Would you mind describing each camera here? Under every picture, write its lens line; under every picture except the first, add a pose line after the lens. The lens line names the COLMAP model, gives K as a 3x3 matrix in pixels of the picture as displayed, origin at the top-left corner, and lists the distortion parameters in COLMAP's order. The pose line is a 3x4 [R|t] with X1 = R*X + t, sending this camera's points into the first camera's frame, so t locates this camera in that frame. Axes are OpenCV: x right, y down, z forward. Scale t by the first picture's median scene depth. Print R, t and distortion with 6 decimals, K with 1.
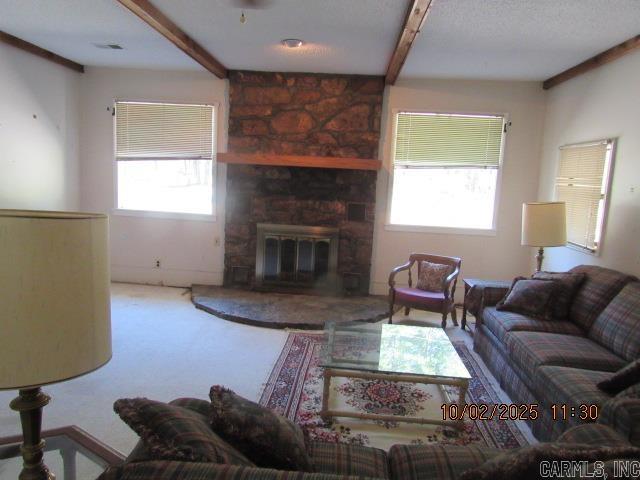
lens RADIAL K [[461.5, 0, 320.0], [0, 461.5, 240.0], [0, 0, 1]] dist [0.001220, 0.001789]
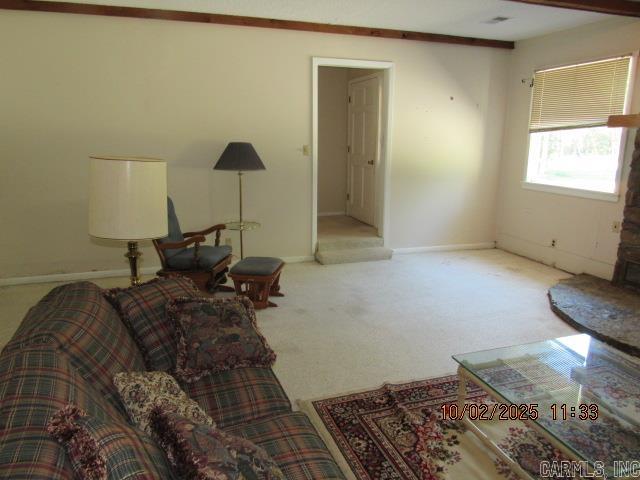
lens RADIAL K [[461.5, 0, 320.0], [0, 461.5, 240.0], [0, 0, 1]] dist [0.001220, 0.001789]
pose [[0.395742, 0.152872, -0.905549, 0.318966], [-0.117814, 0.986351, 0.115026, -0.006231], [0.910773, 0.061165, 0.408351, 0.203279]]
